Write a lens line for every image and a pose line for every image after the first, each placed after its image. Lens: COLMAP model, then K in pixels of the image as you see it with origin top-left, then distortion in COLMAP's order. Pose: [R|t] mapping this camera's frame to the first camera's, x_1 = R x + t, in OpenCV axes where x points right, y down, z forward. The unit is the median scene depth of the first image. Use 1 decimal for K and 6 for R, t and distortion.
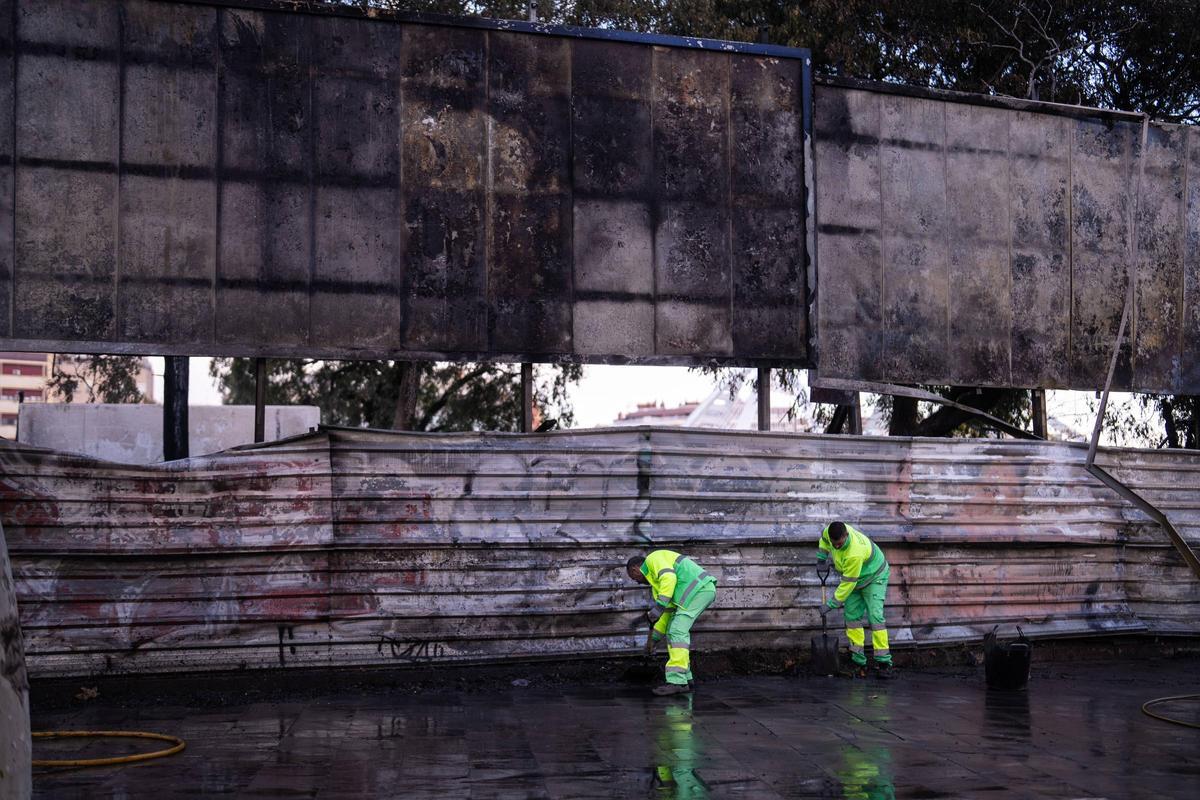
lens RADIAL K [[1628.8, 0, 600.0], [0, 1628.8, 400.0], [0, 0, 1]] dist [-0.158996, 0.936283]
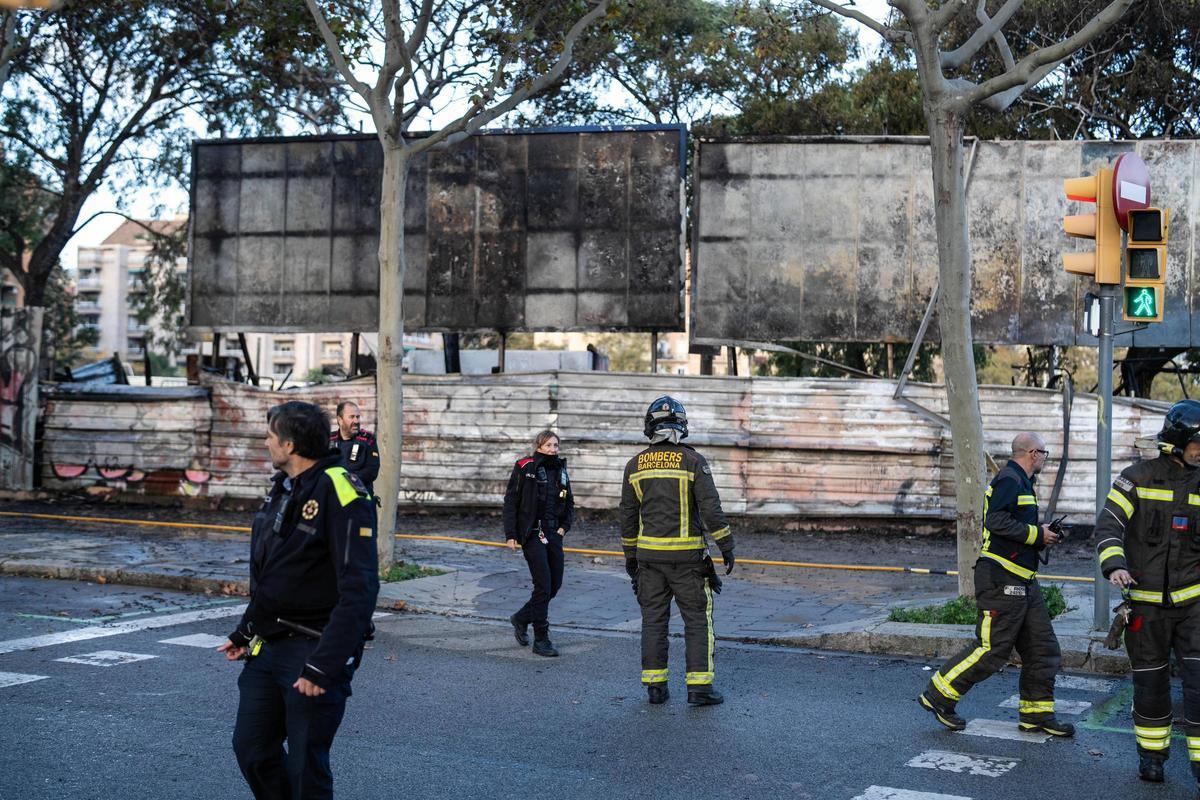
lens RADIAL K [[1606.5, 0, 600.0], [0, 1606.5, 400.0], [0, 0, 1]] dist [-0.156845, 0.872257]
pose [[0.842526, 0.014177, -0.538469, 0.888771], [0.014554, 0.998689, 0.049066, -0.030980], [0.538459, -0.049177, 0.841216, -0.331255]]
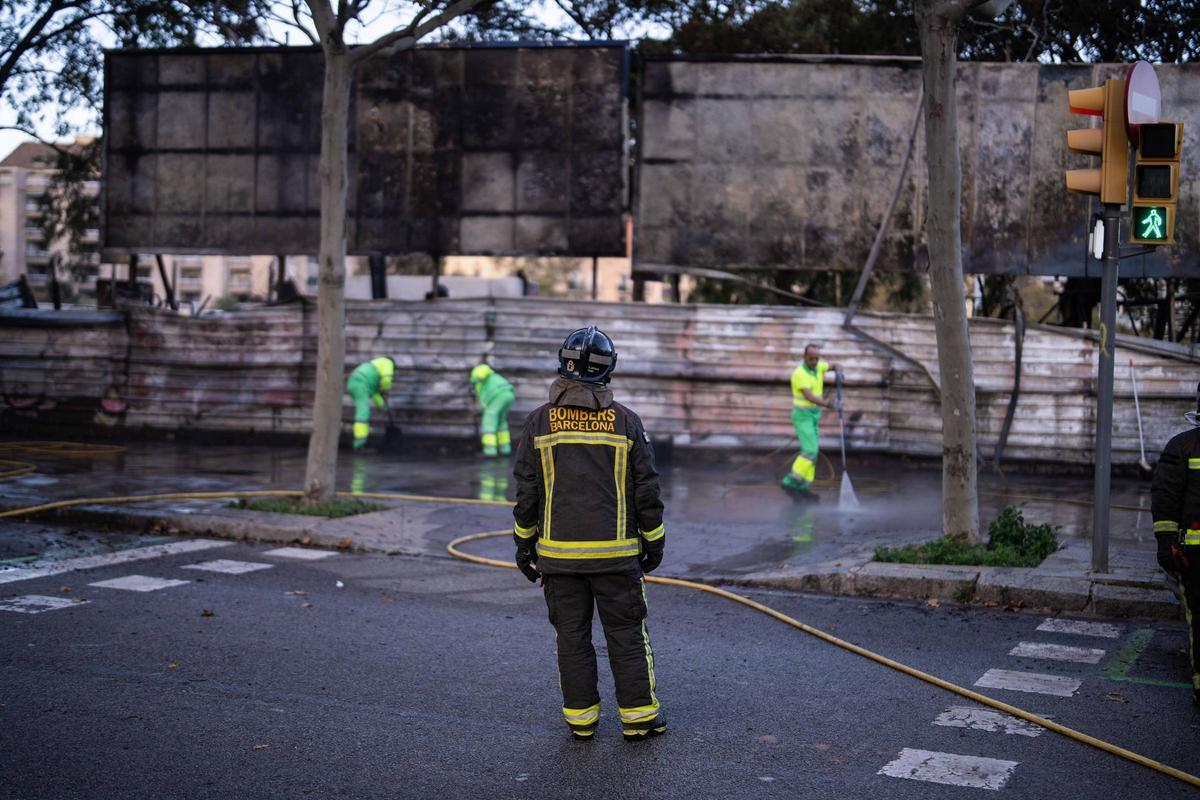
lens RADIAL K [[1628.8, 0, 600.0], [0, 1628.8, 400.0], [0, 0, 1]] dist [-0.158996, 0.936283]
pose [[0.868282, 0.040918, -0.494380, 0.853955], [0.005583, 0.995723, 0.092219, -0.027190], [0.496039, -0.082833, 0.864340, -0.310317]]
